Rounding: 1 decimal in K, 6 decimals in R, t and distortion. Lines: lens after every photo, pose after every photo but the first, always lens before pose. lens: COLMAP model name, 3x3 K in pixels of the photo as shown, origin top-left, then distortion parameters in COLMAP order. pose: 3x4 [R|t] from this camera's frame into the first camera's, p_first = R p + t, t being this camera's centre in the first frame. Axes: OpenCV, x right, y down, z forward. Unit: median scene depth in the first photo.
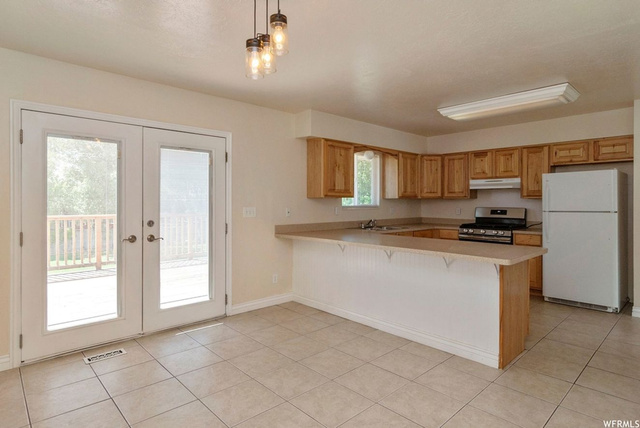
lens RADIAL K [[352.8, 0, 322.4], [0, 352.8, 206.7], [0, 0, 1]] dist [-0.000305, 0.000527]
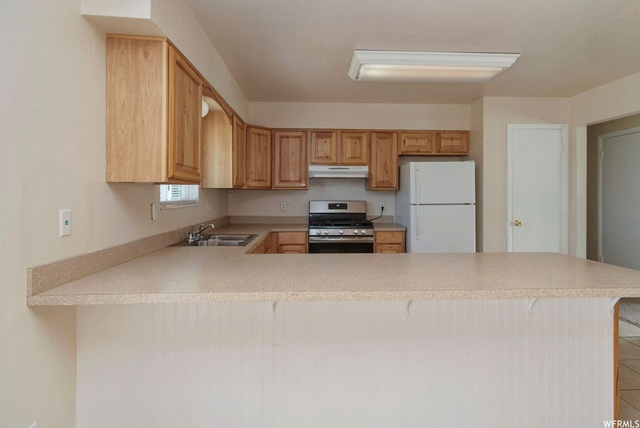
lens RADIAL K [[352.8, 0, 322.4], [0, 352.8, 206.7], [0, 0, 1]] dist [-0.000305, 0.000527]
pose [[0.657317, -0.025192, 0.753193, -0.168709], [0.009154, 0.999634, 0.025446, -0.005449], [-0.753558, -0.009832, 0.657308, 0.517642]]
